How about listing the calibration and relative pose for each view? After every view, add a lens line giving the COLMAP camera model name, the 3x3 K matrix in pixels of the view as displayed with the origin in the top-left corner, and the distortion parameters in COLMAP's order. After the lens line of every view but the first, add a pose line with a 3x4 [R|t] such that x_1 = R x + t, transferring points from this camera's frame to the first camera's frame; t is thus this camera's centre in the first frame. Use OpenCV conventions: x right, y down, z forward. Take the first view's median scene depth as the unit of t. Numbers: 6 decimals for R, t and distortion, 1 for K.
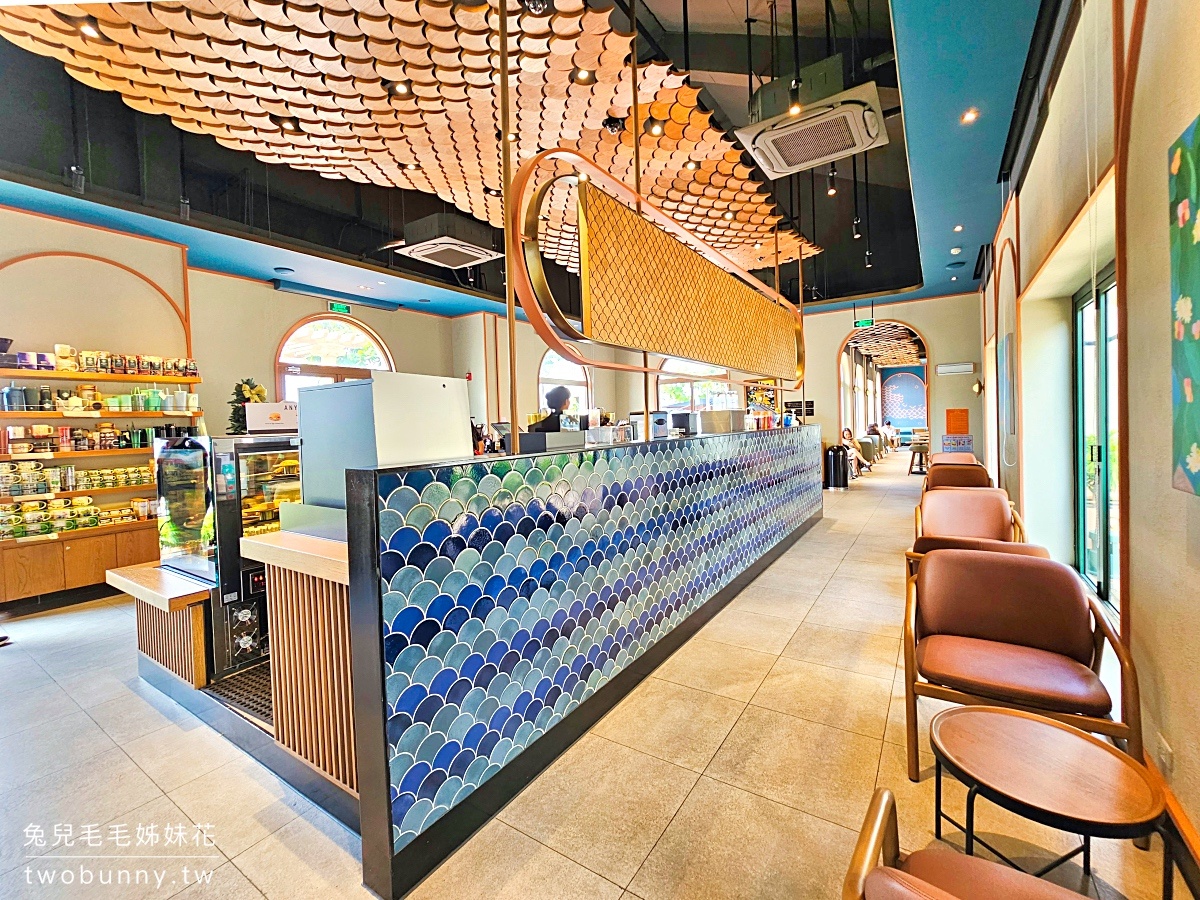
lens RADIAL K [[516.8, 0, 613.2], [0, 516.8, 440.5], [0, 0, 1]] dist [-0.003953, -0.000838]
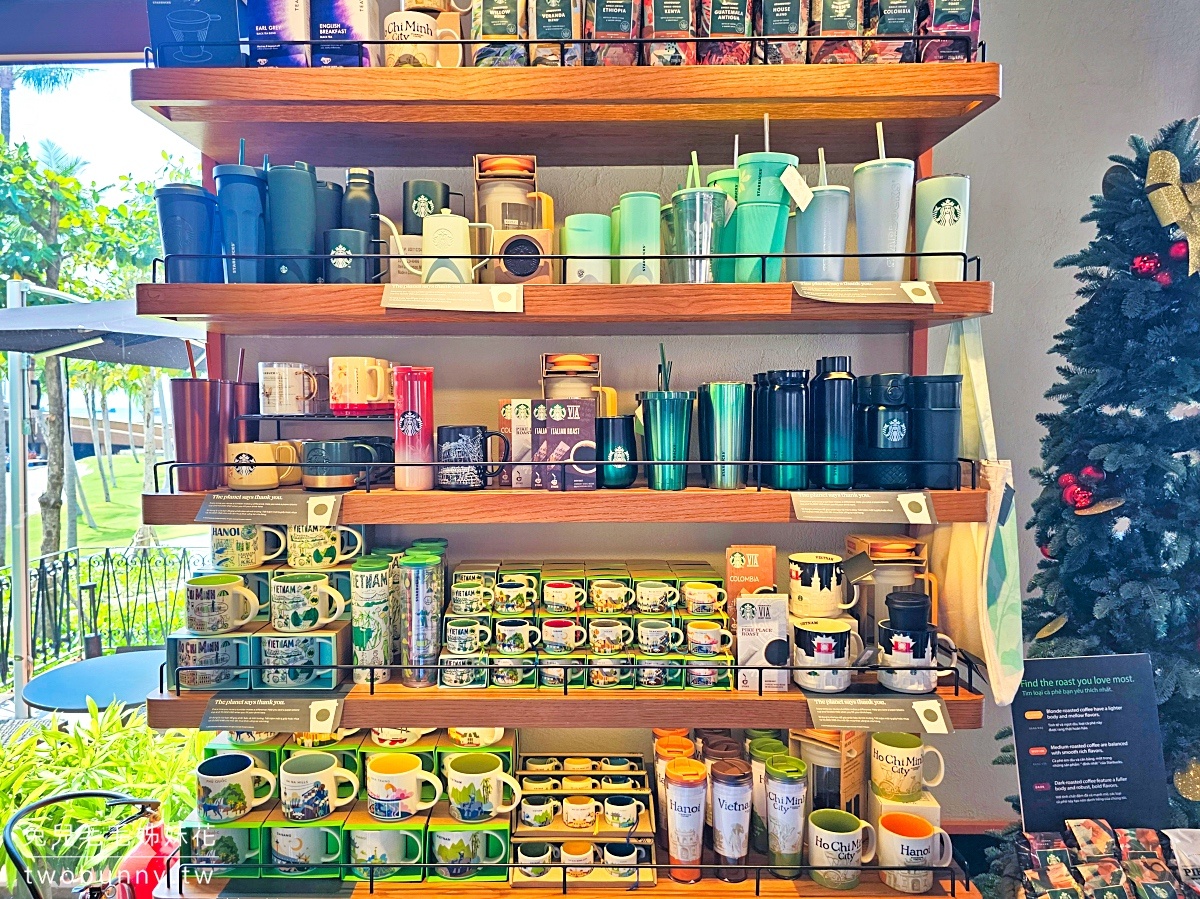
lens RADIAL K [[830.1, 0, 594.0], [0, 830.1, 446.8], [0, 0, 1]] dist [-0.010206, -0.009572]
pose [[0.580114, 0.058395, -0.812440, -0.712116], [-0.047757, 0.998149, 0.037642, -0.009859], [0.813134, 0.016963, 0.581829, 0.816064]]
